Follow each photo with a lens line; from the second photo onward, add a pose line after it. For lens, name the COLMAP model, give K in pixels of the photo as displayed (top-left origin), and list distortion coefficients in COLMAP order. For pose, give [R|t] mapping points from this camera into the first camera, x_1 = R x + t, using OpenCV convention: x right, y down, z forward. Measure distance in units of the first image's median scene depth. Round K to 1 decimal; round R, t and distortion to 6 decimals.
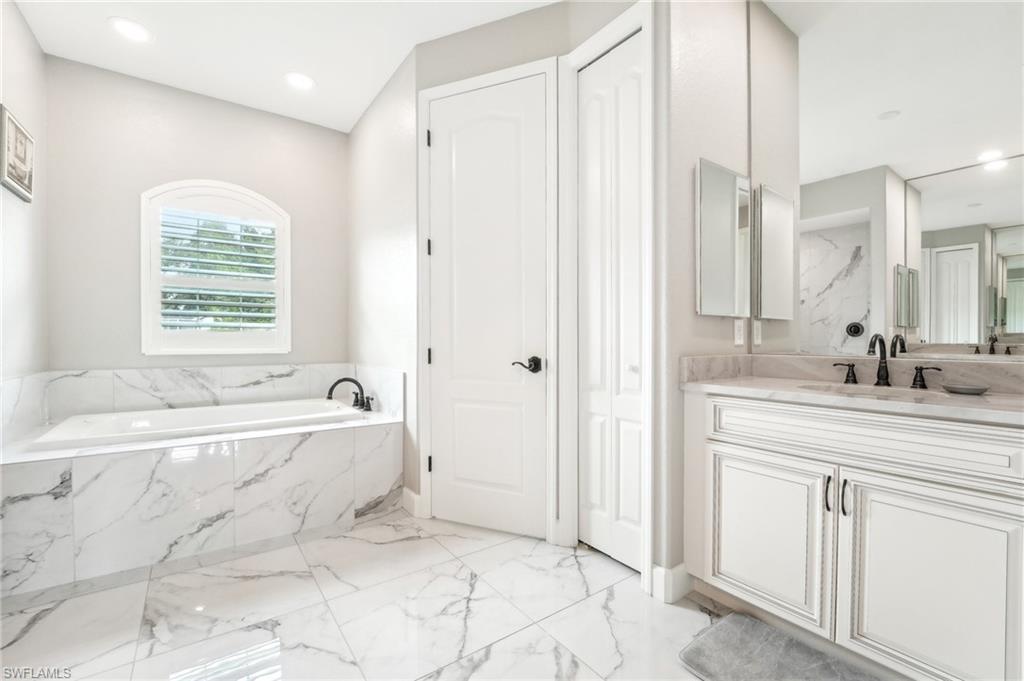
lens RADIAL K [[440.0, 0, 513.8], [0, 440.0, 347.0], [0, 0, 1]] dist [0.000218, -0.004730]
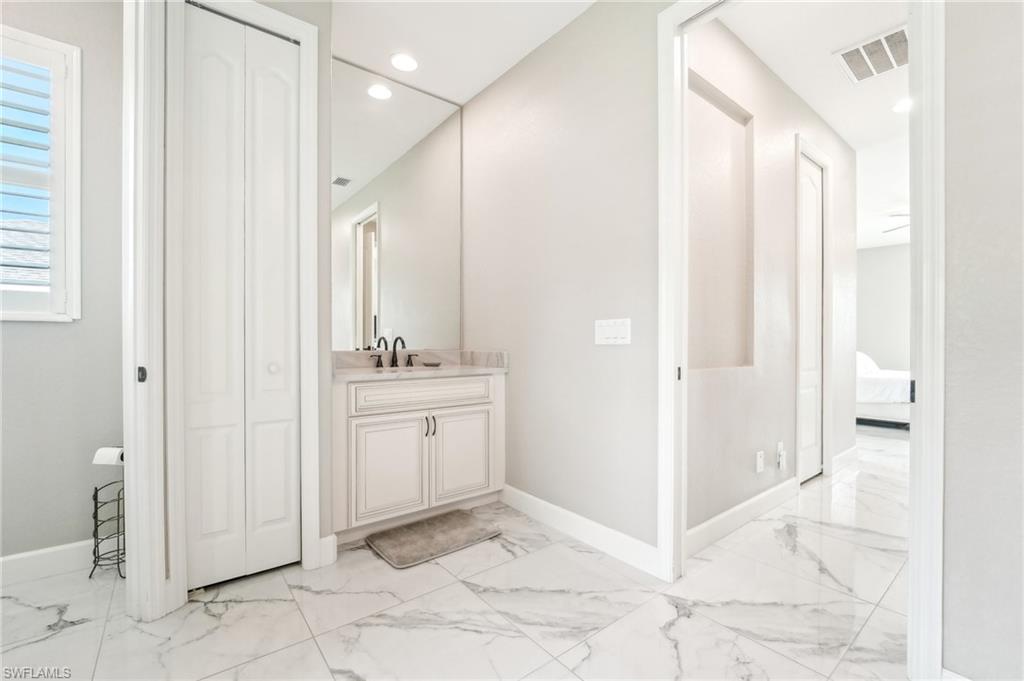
lens RADIAL K [[440.0, 0, 509.9], [0, 440.0, 338.8], [0, 0, 1]] dist [0.000218, -0.004730]
pose [[-0.017460, -0.007704, 0.999818, -0.945764], [0.013680, 0.999875, 0.007943, -0.031323], [-0.999754, 0.013816, -0.017353, 0.593372]]
